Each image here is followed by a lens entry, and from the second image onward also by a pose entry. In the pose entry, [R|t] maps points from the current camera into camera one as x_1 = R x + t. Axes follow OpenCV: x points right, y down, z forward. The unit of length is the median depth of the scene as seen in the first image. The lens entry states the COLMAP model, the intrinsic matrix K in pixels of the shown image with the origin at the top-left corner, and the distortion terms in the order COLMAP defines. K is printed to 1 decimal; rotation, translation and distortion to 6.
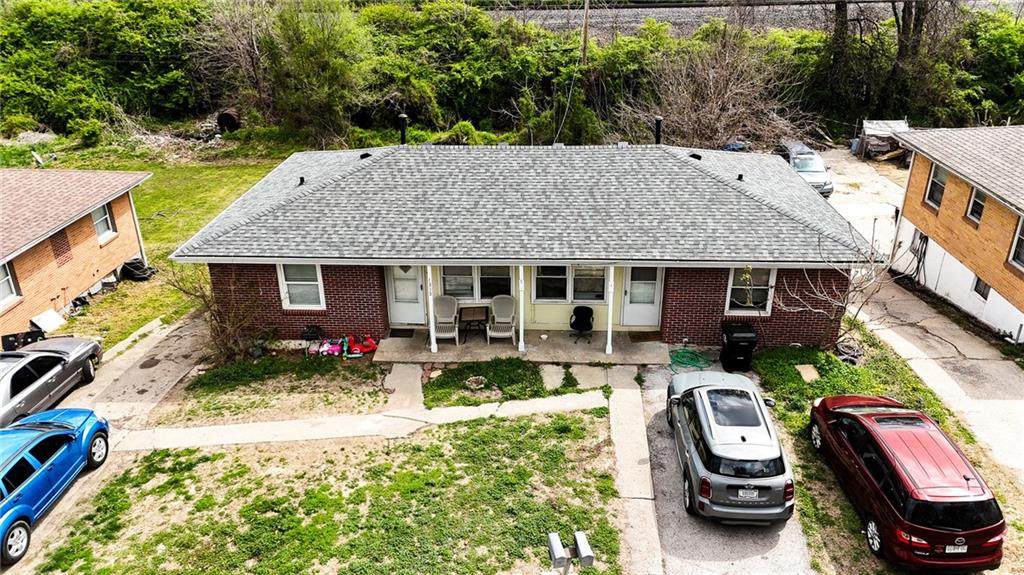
lens RADIAL K [[753.2, 0, 516.6], [0, 753.2, 291.3], [0, 0, 1]] dist [0.063709, -0.045995]
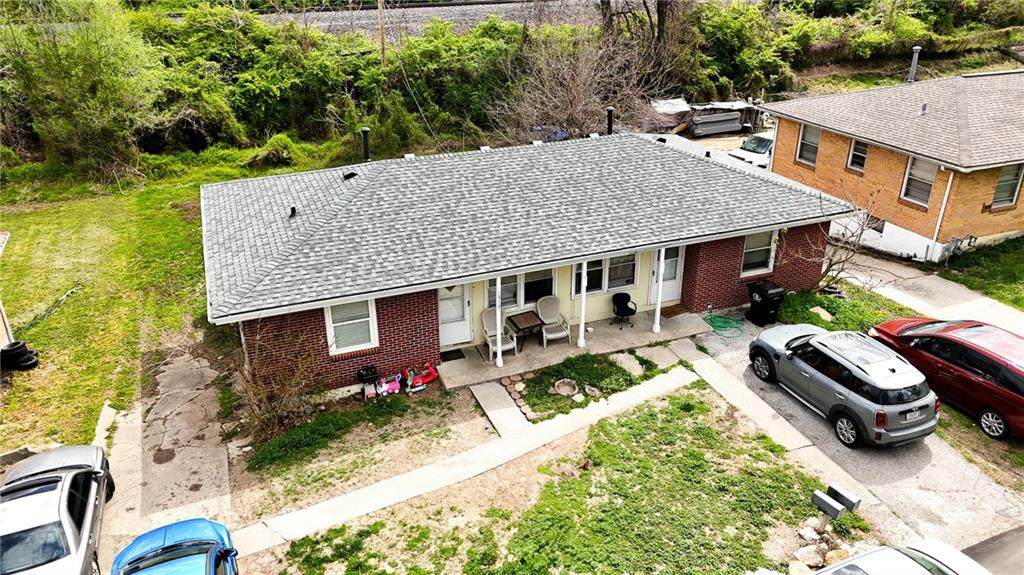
lens RADIAL K [[753.2, 0, 517.4], [0, 753.2, 291.0], [0, 0, 1]] dist [0.063709, -0.045995]
pose [[0.909642, -0.174983, 0.376739, -0.419666], [0.175016, 0.983963, 0.034439, -0.042107], [-0.376724, 0.034608, 0.925679, 0.092756]]
